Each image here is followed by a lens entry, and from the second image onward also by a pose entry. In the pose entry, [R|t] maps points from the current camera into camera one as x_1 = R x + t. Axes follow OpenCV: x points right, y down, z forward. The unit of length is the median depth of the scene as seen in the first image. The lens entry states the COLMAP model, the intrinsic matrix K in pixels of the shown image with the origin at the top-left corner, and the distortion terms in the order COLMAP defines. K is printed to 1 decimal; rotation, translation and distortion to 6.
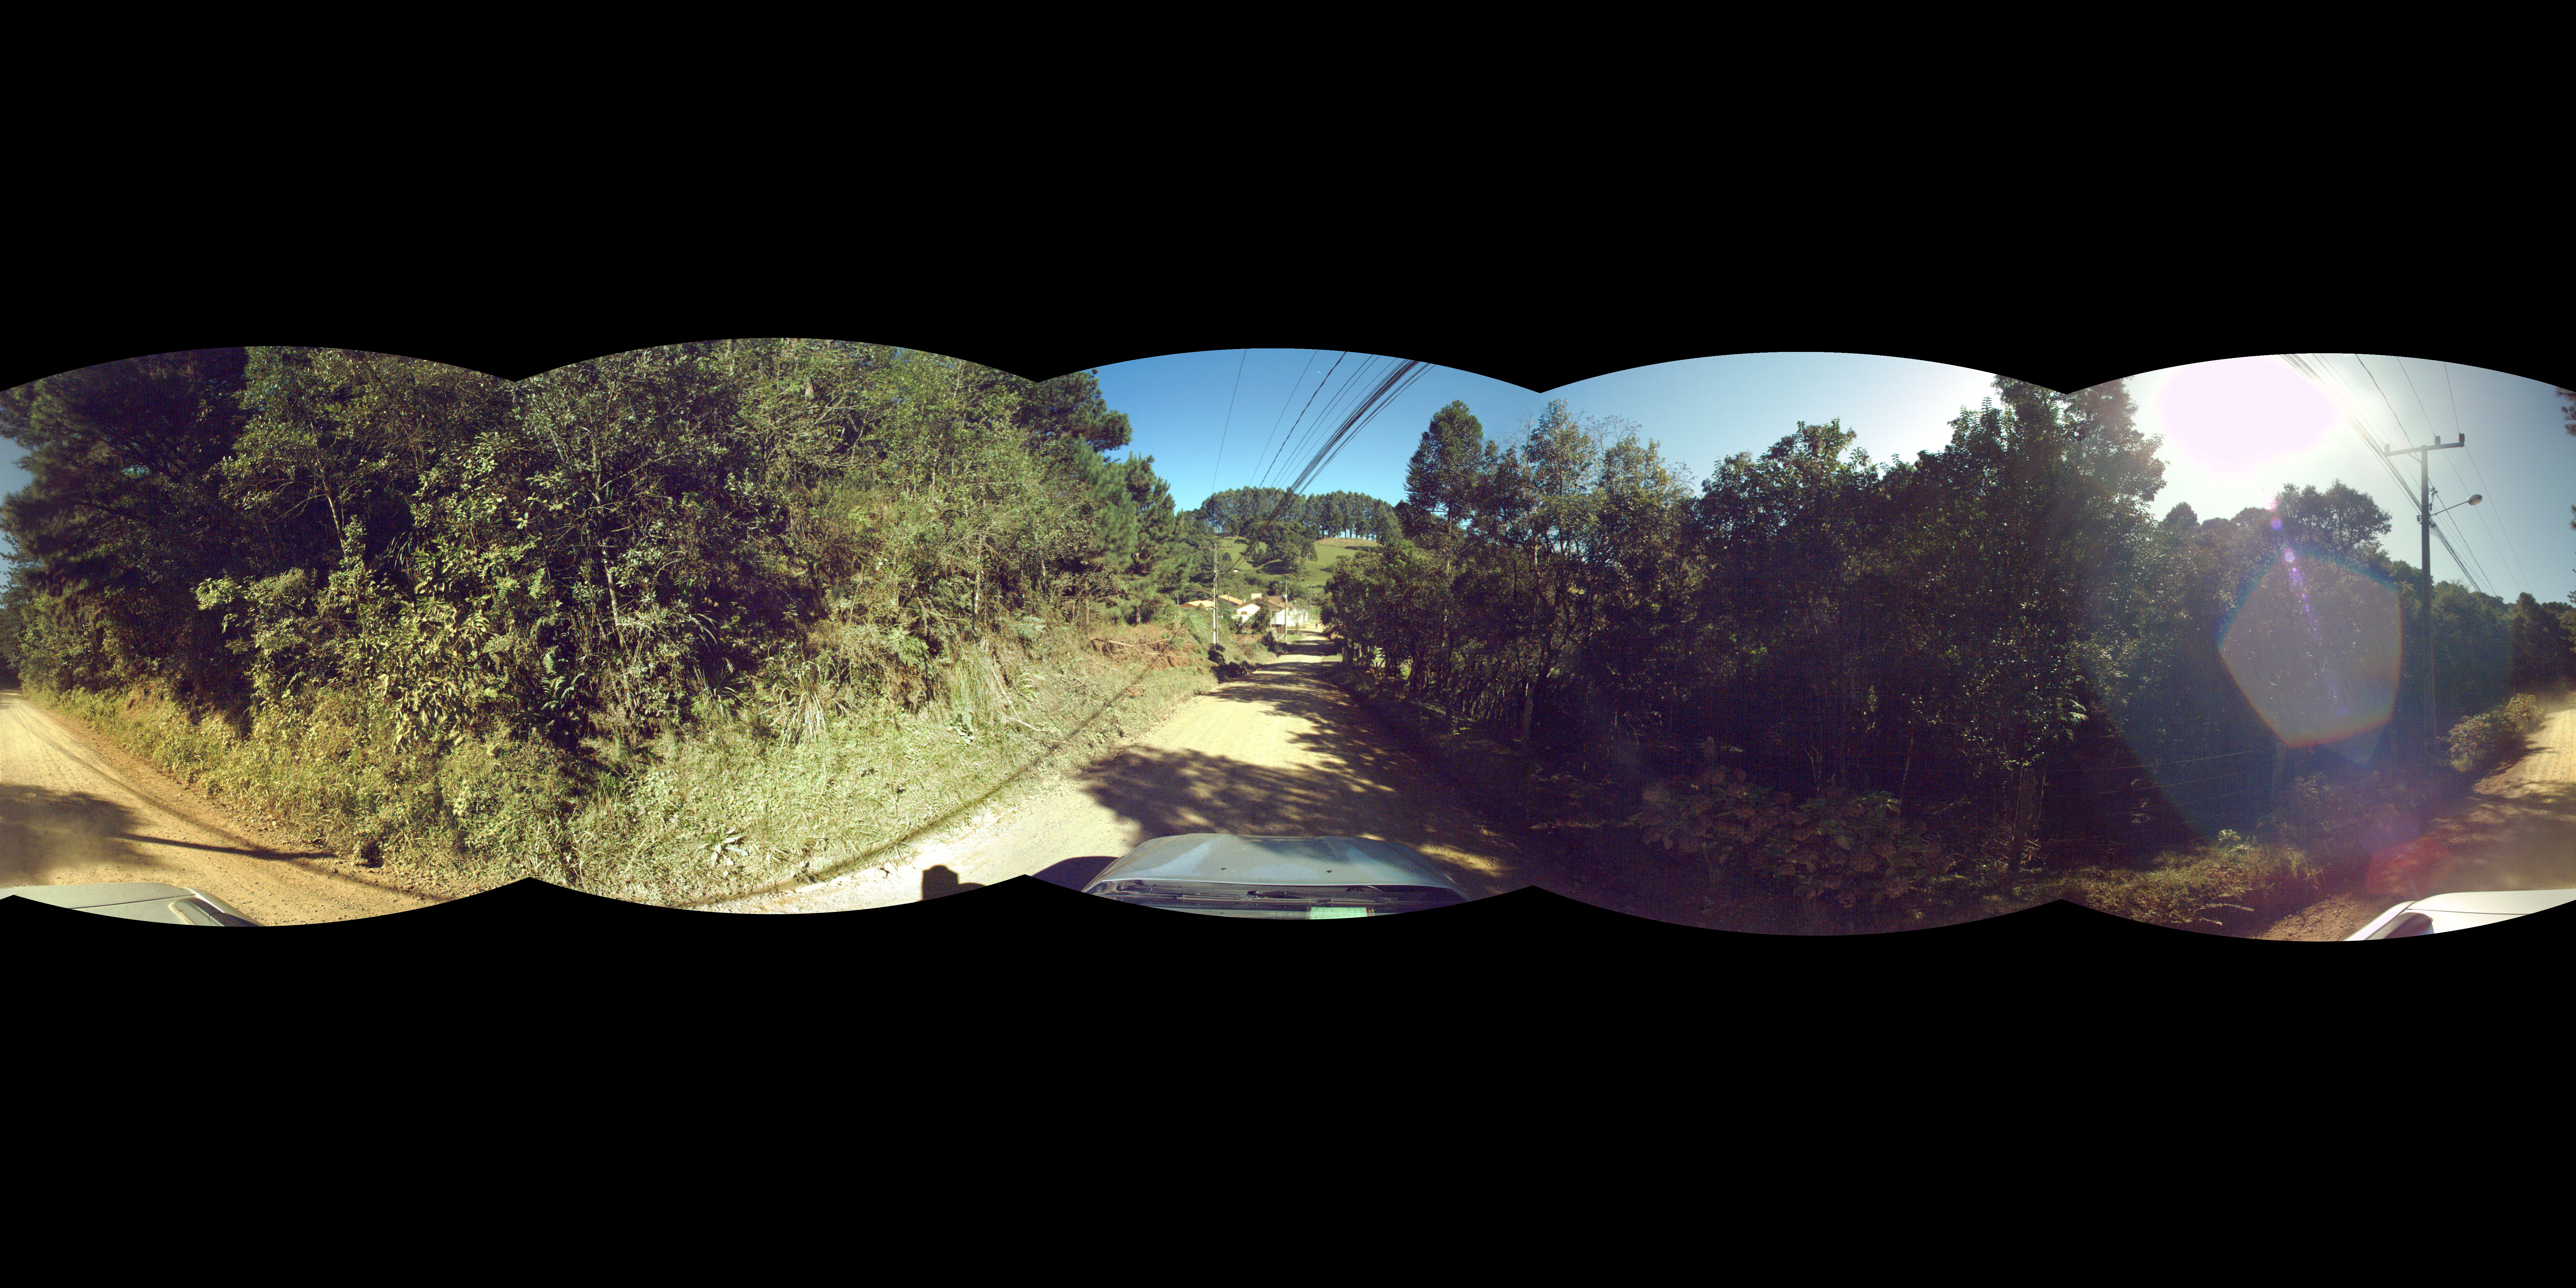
lens RADIAL K [[12994.2, 0, 1288.0], [0, 12994.2, 644.0], [0, 0, 1]] dist [0.004234, -0.033665]
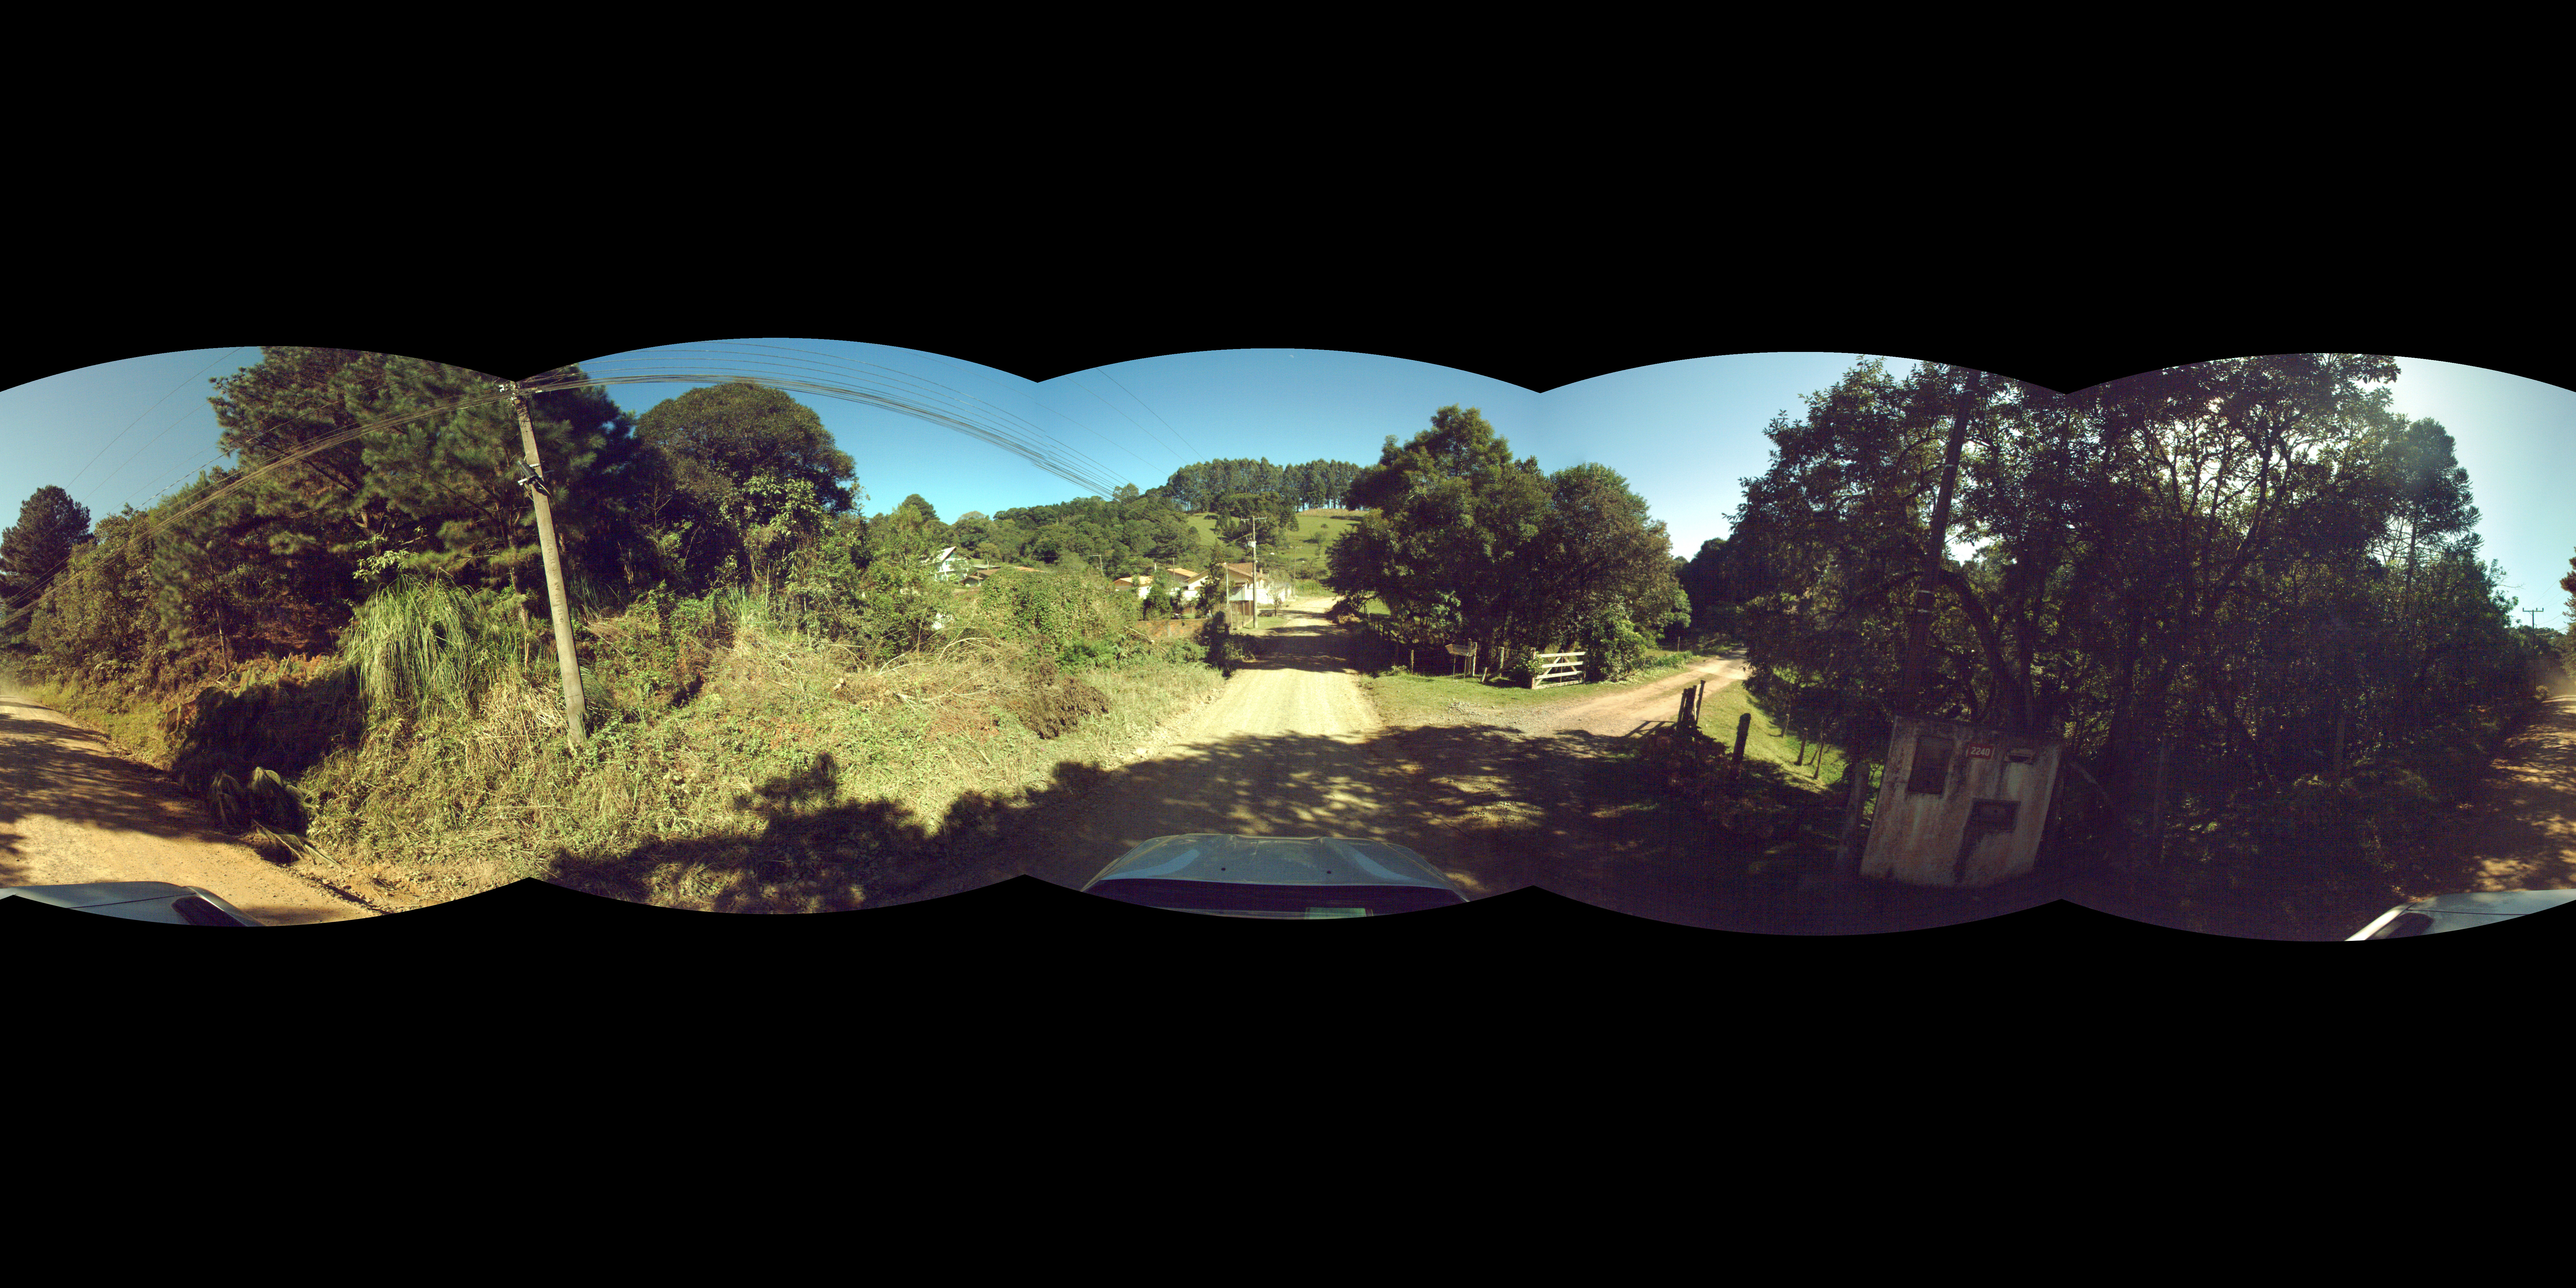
lens RADIAL K [[5183.8, 0, 1288.0], [0, 5183.8, 644.0], [0, 0, 1]] dist [-0.002107, -0.006093]
pose [[0.999671, -0.025495, 0.002976, 0.000362], [0.025486, 0.999670, 0.003120, -0.000269], [-0.003055, -0.003044, 0.999991, 0.661558]]
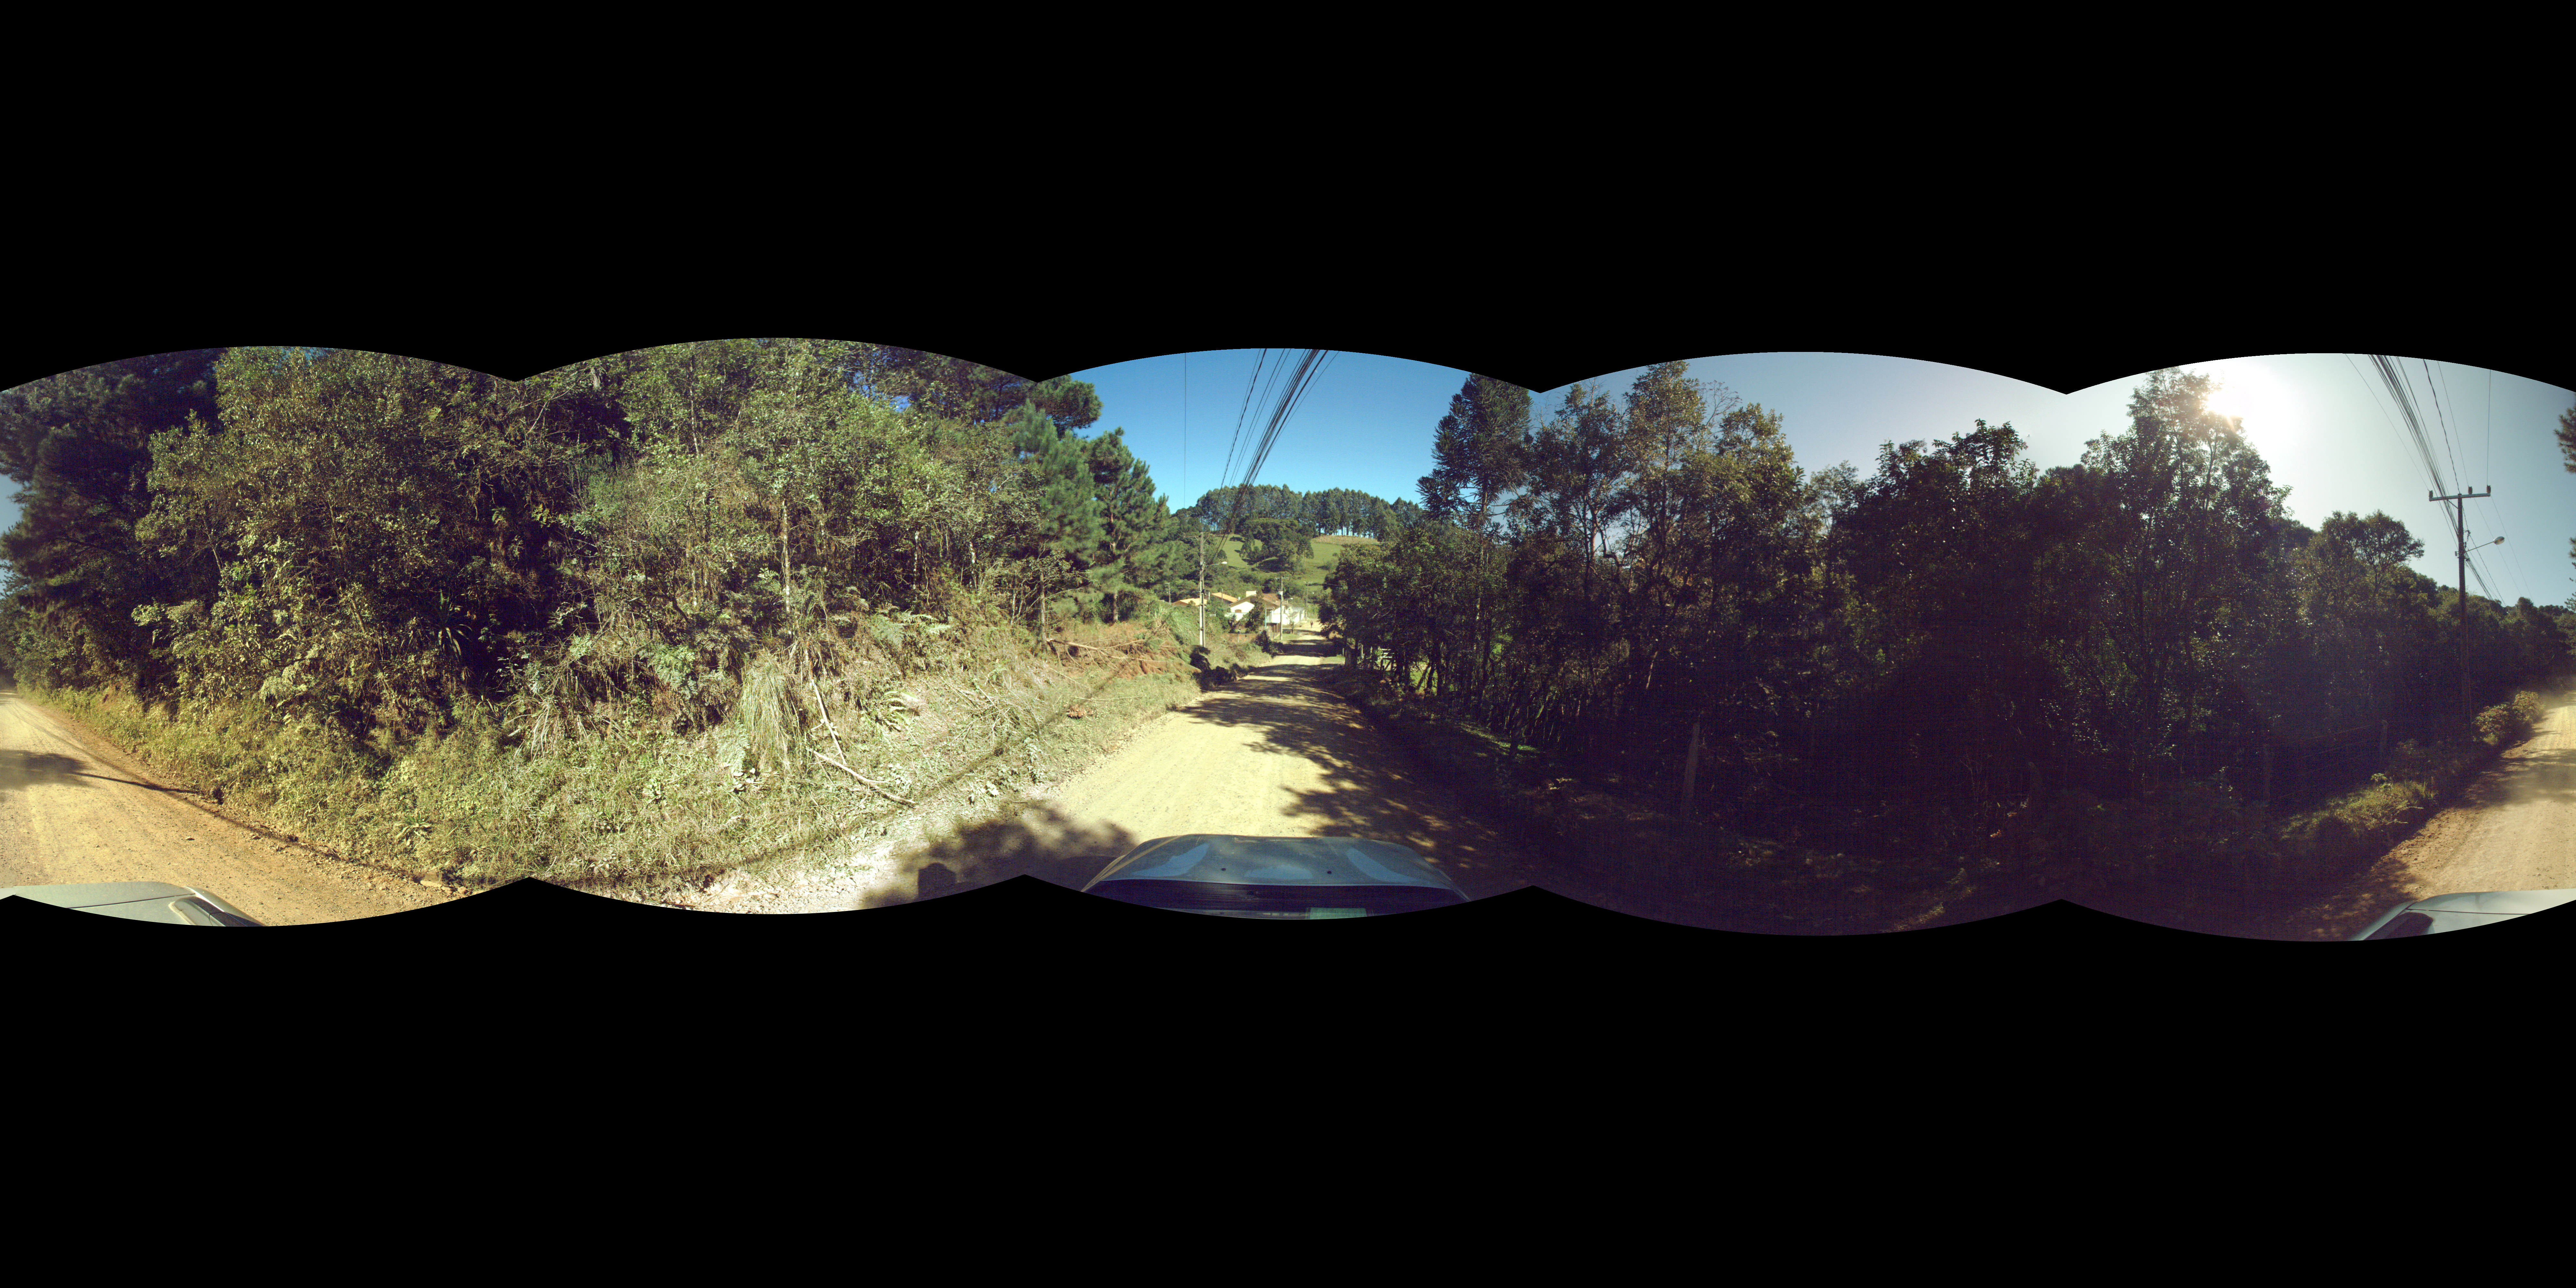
lens RADIAL K [[10811.3, 0, 1288.0], [0, 10811.3, 644.0], [0, 0, 1]] dist [0.024156, 0.214018]
pose [[0.999993, 0.003686, 0.000423, -0.000018], [-0.003687, 0.999993, 0.000369, -0.000241], [-0.000422, -0.000371, 1.000000, 0.182567]]
